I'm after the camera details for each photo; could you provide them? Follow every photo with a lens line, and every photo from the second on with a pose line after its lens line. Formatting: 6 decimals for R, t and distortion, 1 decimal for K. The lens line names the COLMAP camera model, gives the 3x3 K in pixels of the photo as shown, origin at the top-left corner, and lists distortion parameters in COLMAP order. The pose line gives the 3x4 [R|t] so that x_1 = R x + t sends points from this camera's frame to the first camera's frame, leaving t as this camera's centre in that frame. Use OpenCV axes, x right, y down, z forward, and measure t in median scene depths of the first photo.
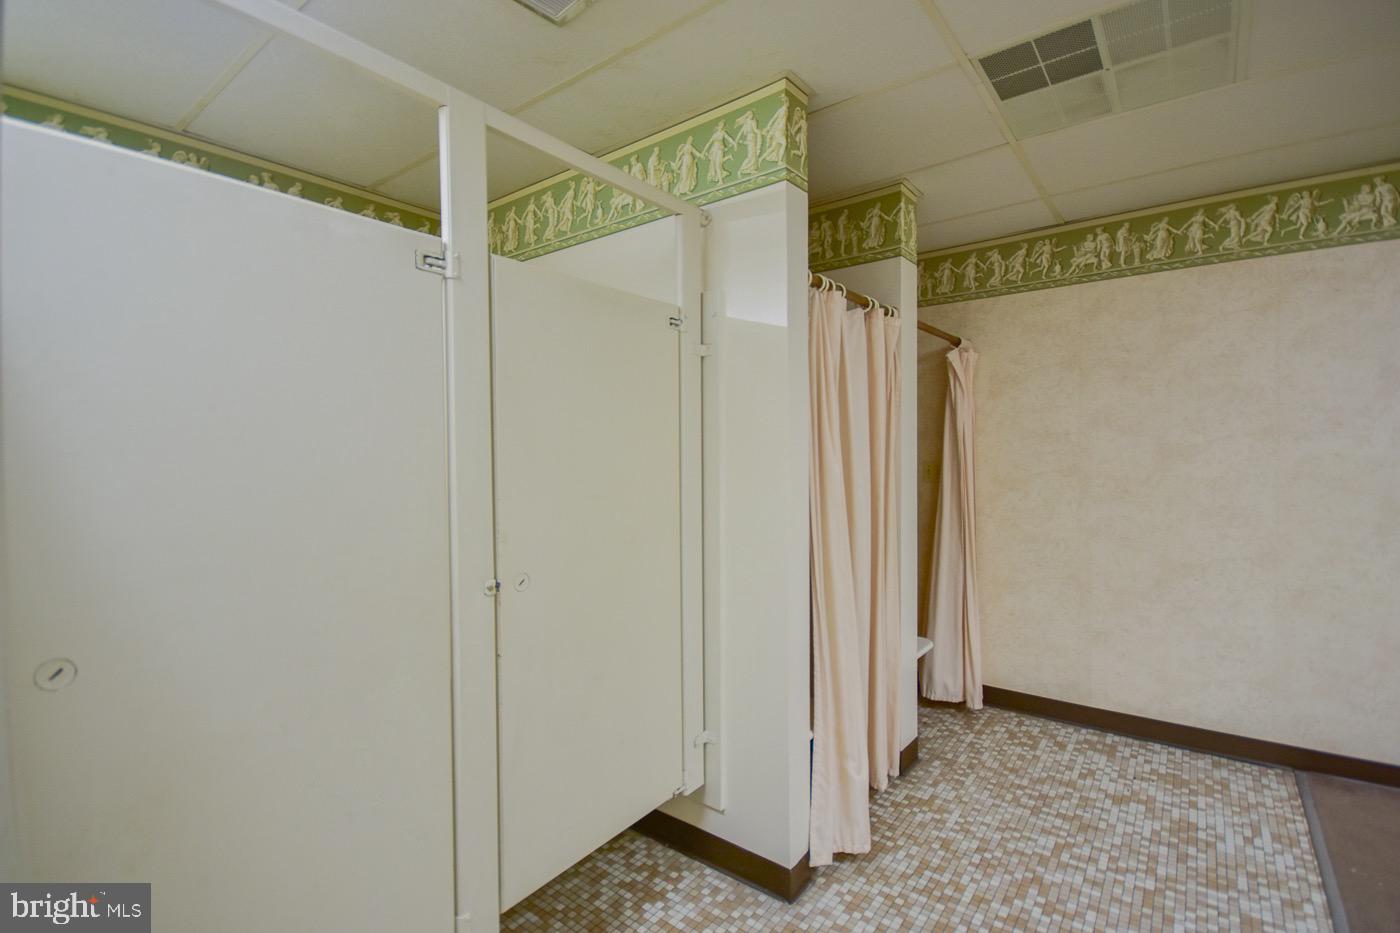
lens RADIAL K [[608.2, 0, 700.0], [0, 608.2, 466.5], [0, 0, 1]] dist [0.002054, -0.013852]
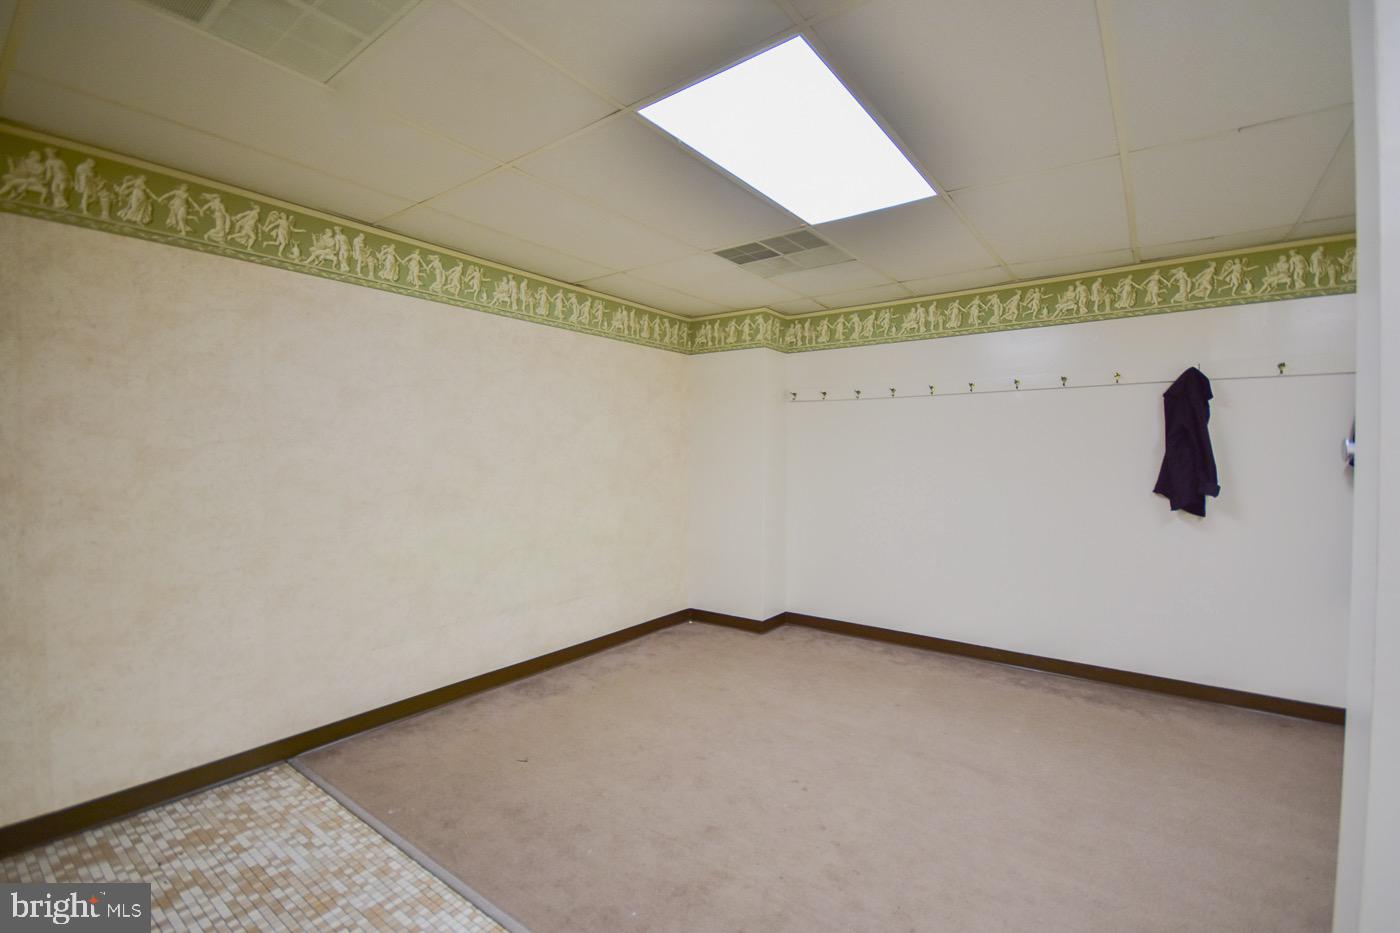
lens RADIAL K [[608.2, 0, 700.0], [0, 608.2, 466.5], [0, 0, 1]] dist [0.002054, -0.013852]
pose [[-0.028959, -0.010954, 0.999521, -0.093017], [0.019418, 0.999745, 0.011519, -0.008264], [-0.999392, 0.019742, -0.028739, 0.313320]]
